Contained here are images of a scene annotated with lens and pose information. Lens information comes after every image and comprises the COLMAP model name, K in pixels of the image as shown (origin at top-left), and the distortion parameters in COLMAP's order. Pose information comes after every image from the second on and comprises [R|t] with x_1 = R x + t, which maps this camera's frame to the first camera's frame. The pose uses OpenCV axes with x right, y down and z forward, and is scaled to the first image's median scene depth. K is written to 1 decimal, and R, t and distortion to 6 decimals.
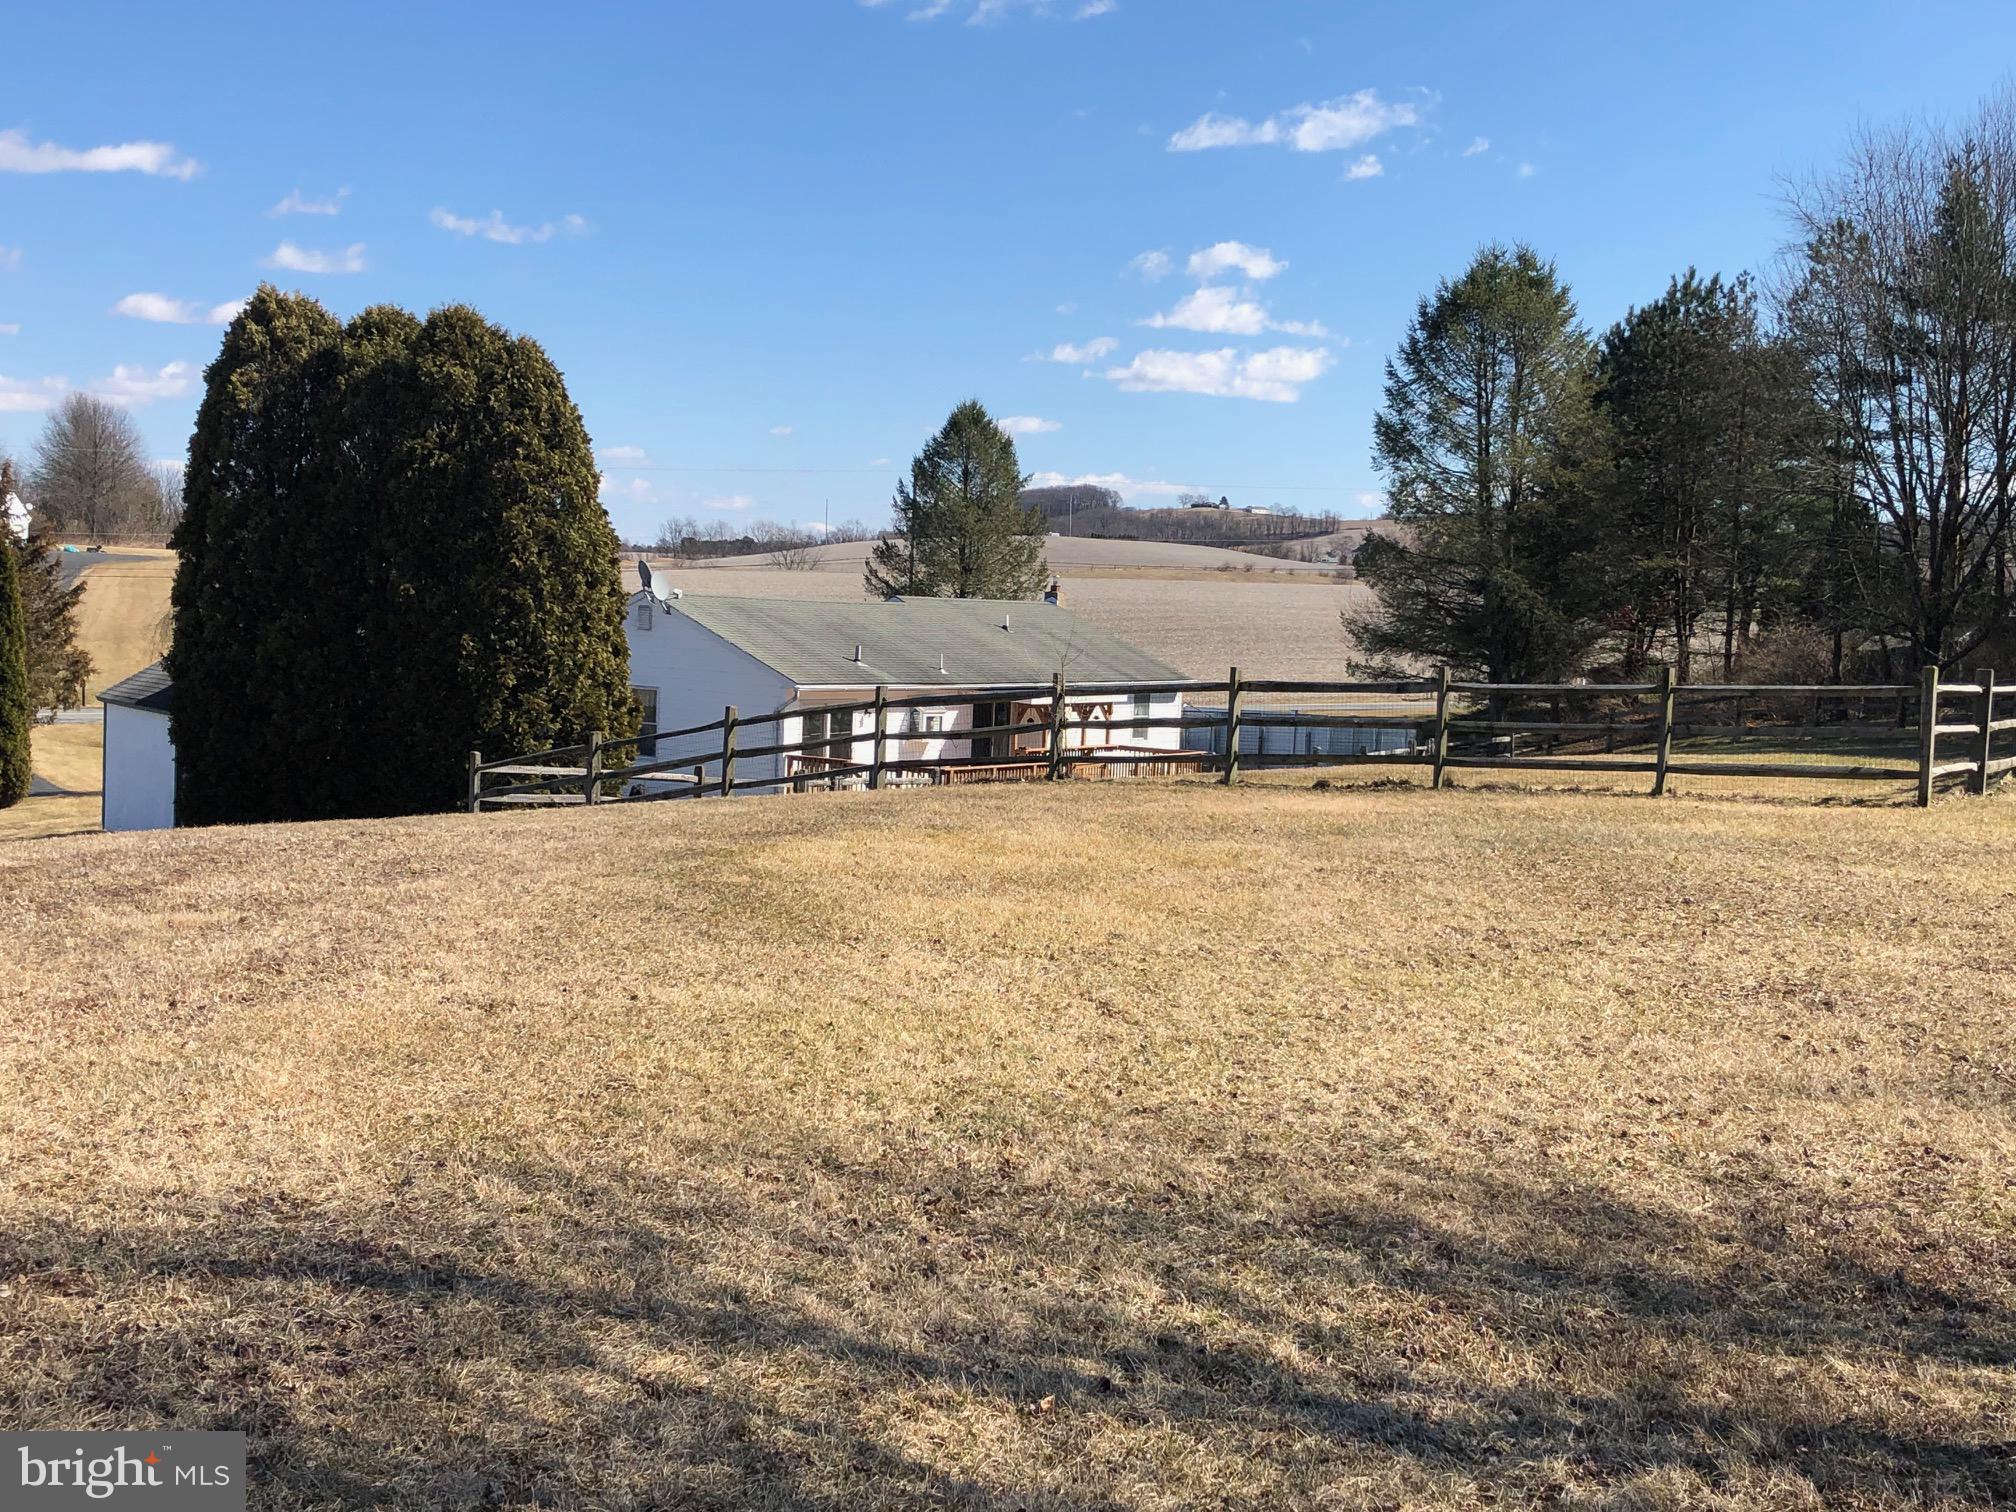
lens RADIAL K [[2302.0, 0, 1008.0], [0, 2302.0, 756.0], [0, 0, 1]] dist [0.154682, -0.003447]
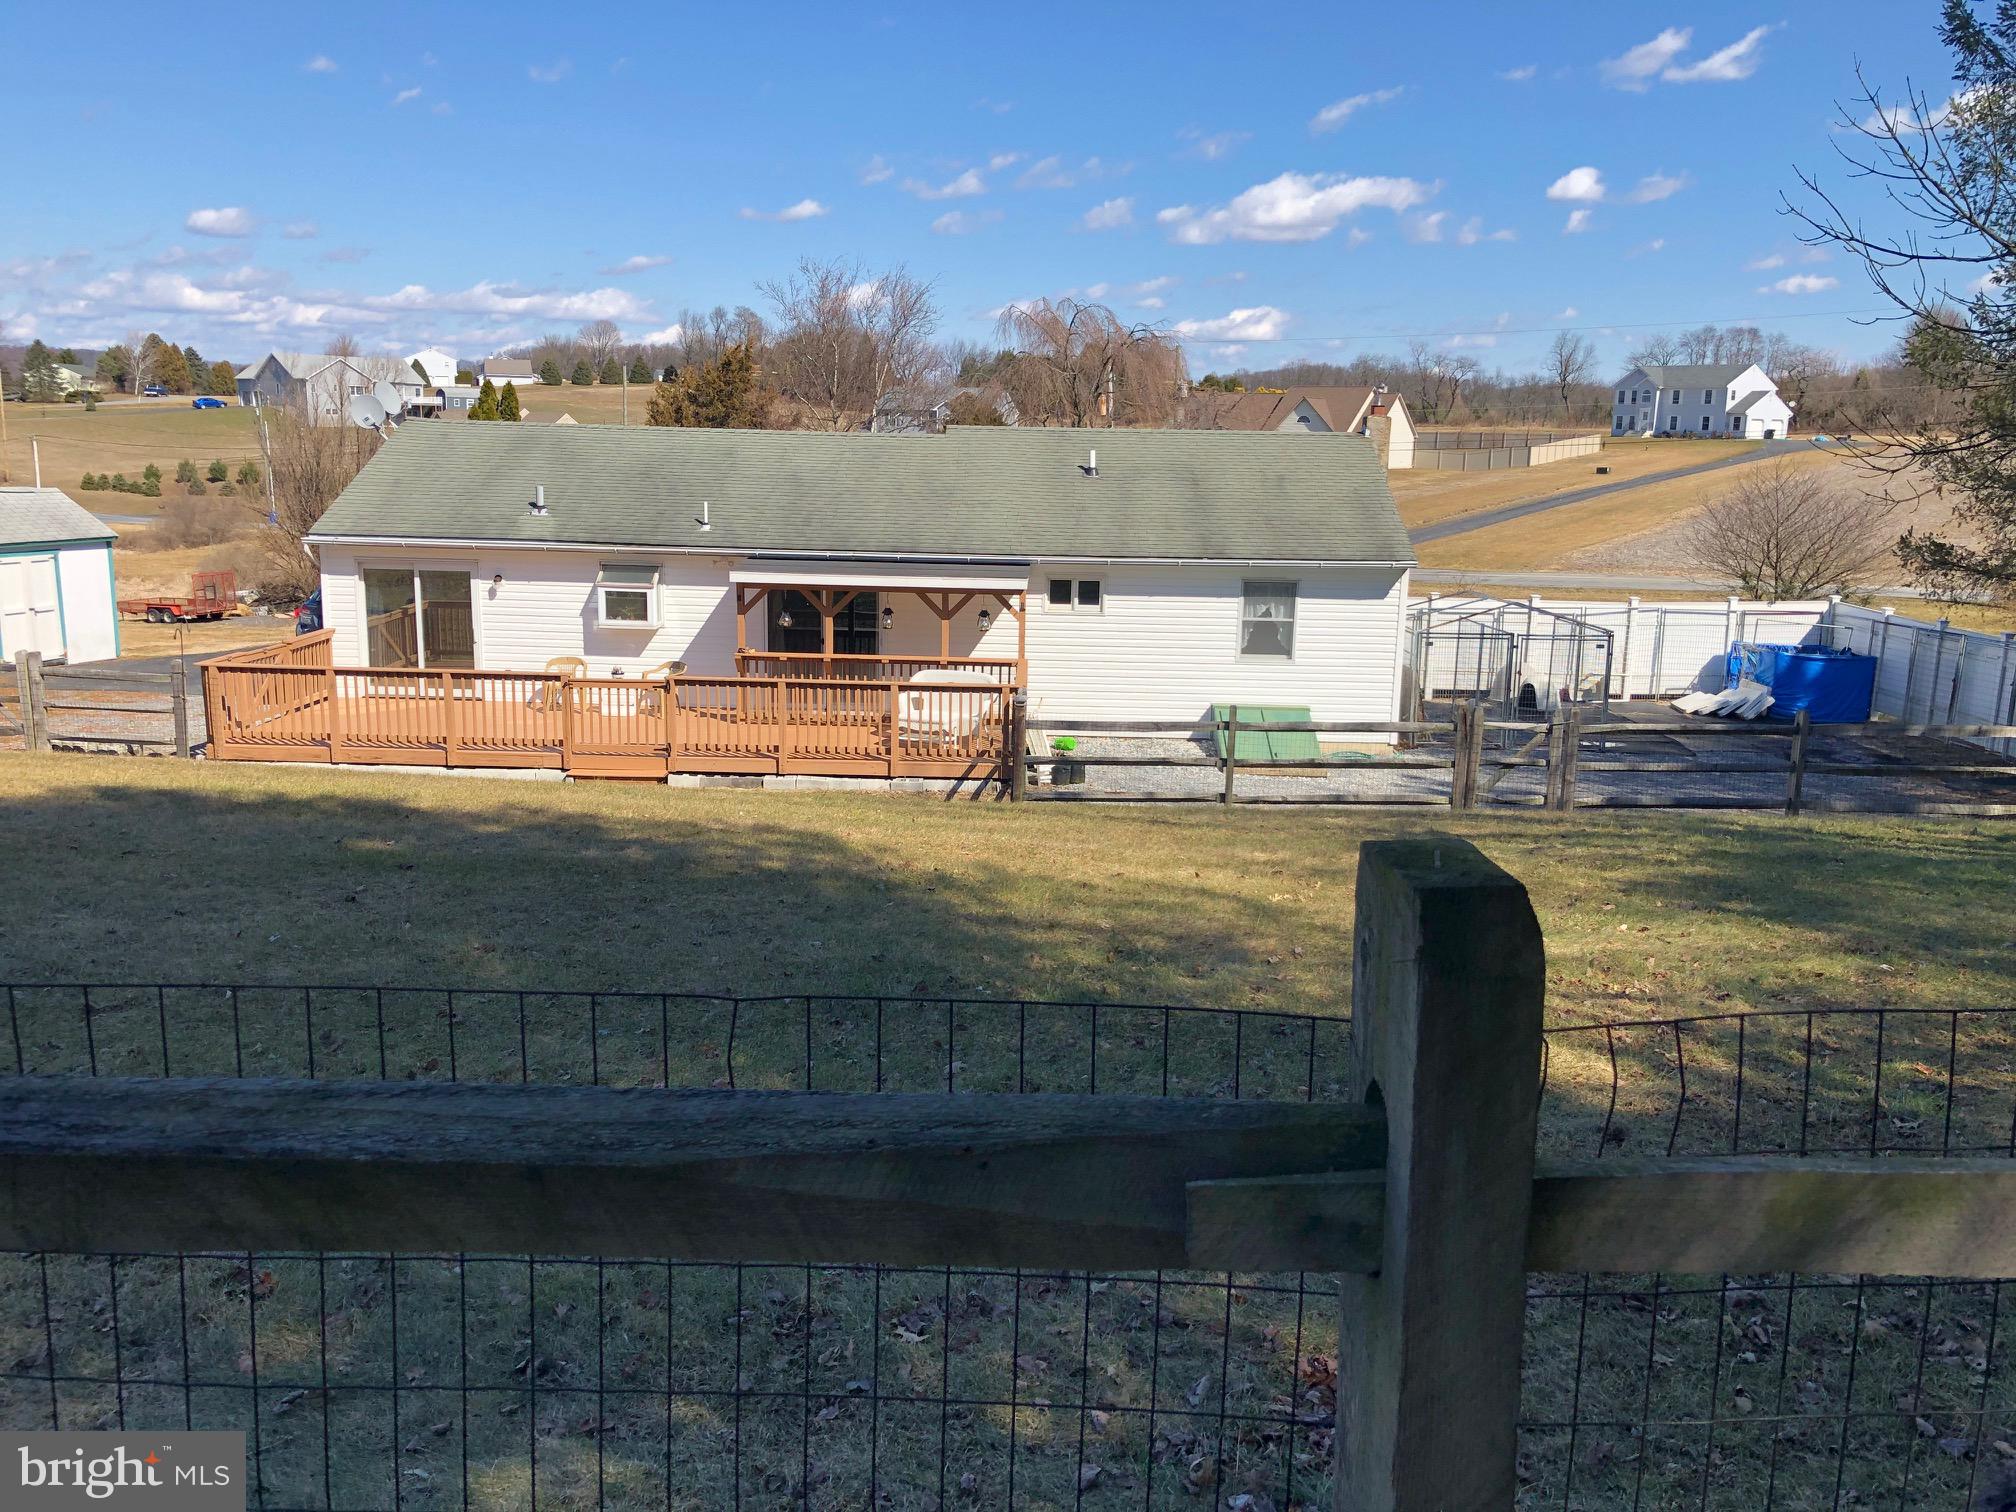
lens RADIAL K [[1645.3, 0, 1010.7], [0, 1645.3, 798.8], [0, 0, 1]] dist [-0.003877, 0.051762]
pose [[0.539545, 0.151415, -0.828230, 0.342511], [-0.055228, 0.987942, 0.144636, -0.026251], [0.840144, -0.032296, 0.541401, 0.637613]]
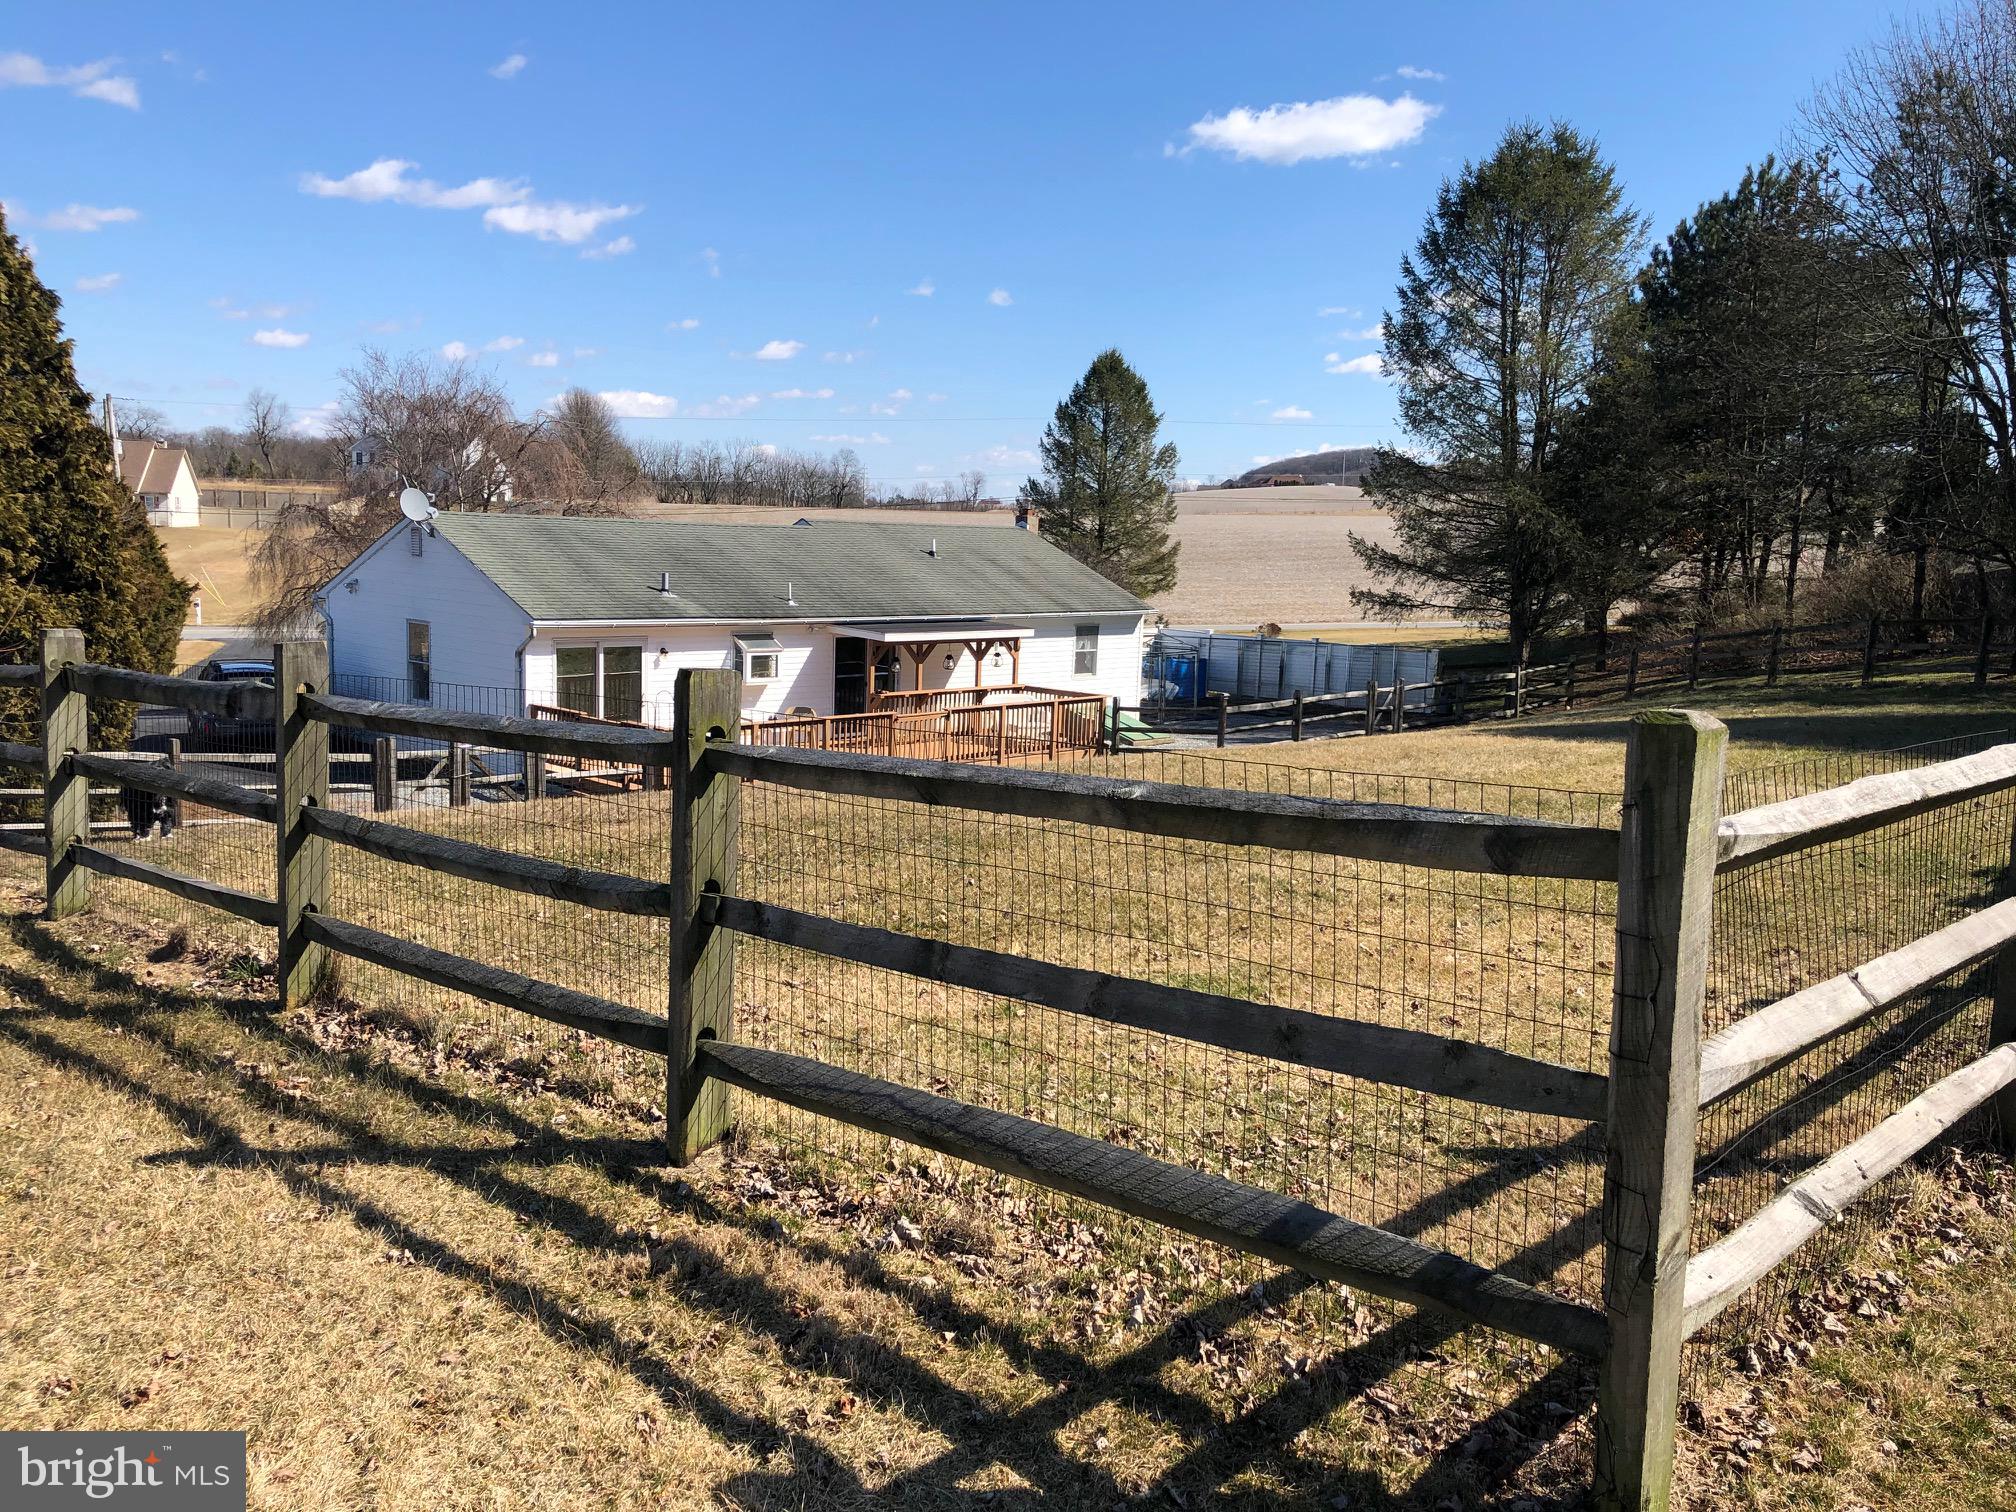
lens RADIAL K [[1645.3, 0, 1010.7], [0, 1645.3, 798.8], [0, 0, 1]] dist [-0.003877, 0.051762]
pose [[0.983284, 0.019217, -0.181059, 0.131752], [-0.002971, 0.995976, 0.089574, -0.015175], [0.182052, -0.087539, 0.979385, 0.314831]]
